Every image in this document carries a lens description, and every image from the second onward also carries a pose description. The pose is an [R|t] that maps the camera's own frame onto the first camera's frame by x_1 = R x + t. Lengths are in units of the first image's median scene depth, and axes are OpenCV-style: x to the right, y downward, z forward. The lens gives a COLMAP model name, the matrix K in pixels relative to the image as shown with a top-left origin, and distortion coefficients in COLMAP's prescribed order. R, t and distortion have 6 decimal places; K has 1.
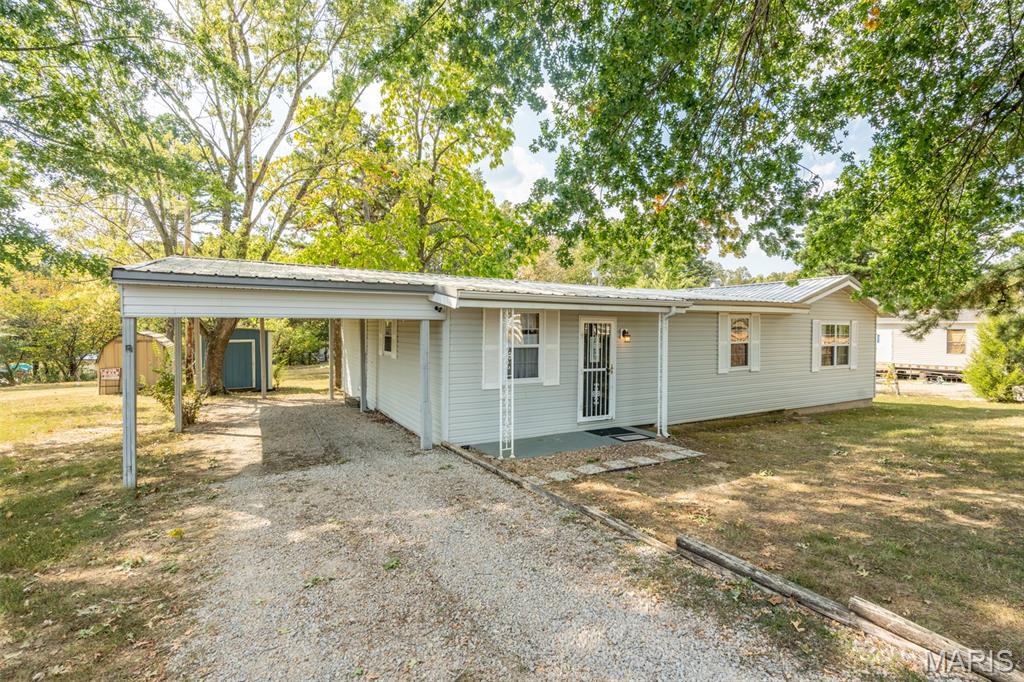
lens RADIAL K [[473.9, 0, 478.3], [0, 473.9, 344.8], [0, 0, 1]] dist [-0.002620, 0.001480]
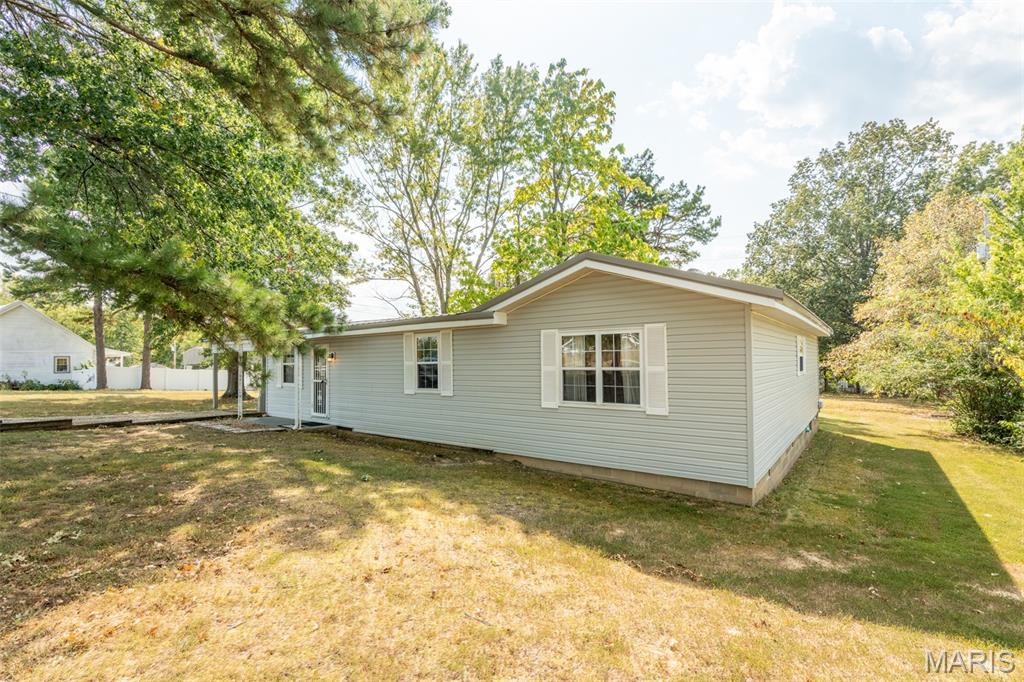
lens RADIAL K [[473.9, 0, 509.6], [0, 473.9, 346.6], [0, 0, 1]] dist [-0.002620, 0.001480]
pose [[0.397396, -0.031027, -0.917123, 1.821759], [-0.011207, 0.999190, -0.038660, -0.002695], [0.917579, 0.025642, 0.396726, 0.964309]]
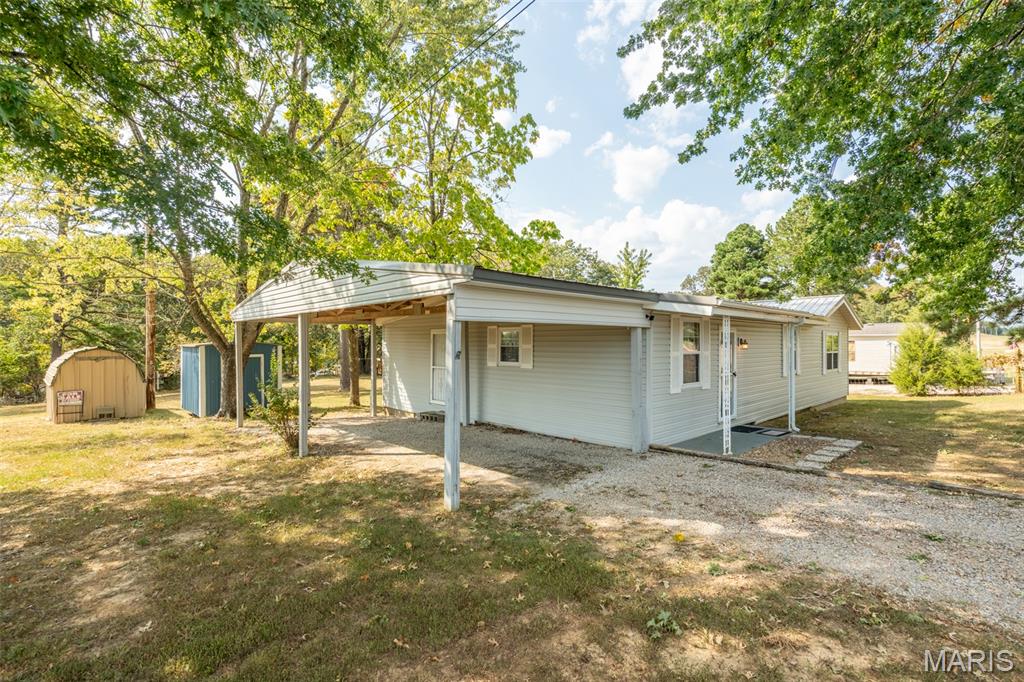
lens RADIAL K [[473.9, 0, 492.3], [0, 473.9, 348.8], [0, 0, 1]] dist [-0.002620, 0.001480]
pose [[0.969025, -0.007487, 0.246849, -0.560410], [0.013805, 0.999620, -0.023871, 0.011906], [-0.246576, 0.026539, 0.968760, 0.063078]]
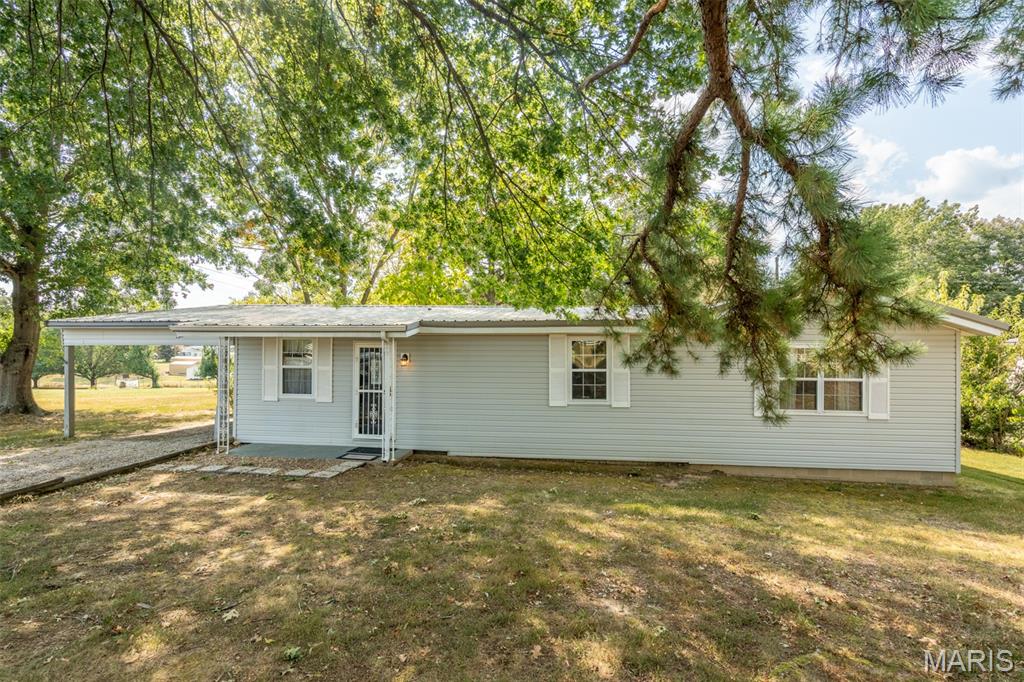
lens RADIAL K [[473.9, 0, 514.7], [0, 473.9, 340.4], [0, 0, 1]] dist [-0.002620, 0.001480]
pose [[0.807767, -0.002920, -0.589495, 1.153392], [-0.017873, 0.999407, -0.029441, -0.037256], [0.589231, 0.034317, 0.807236, 0.322505]]
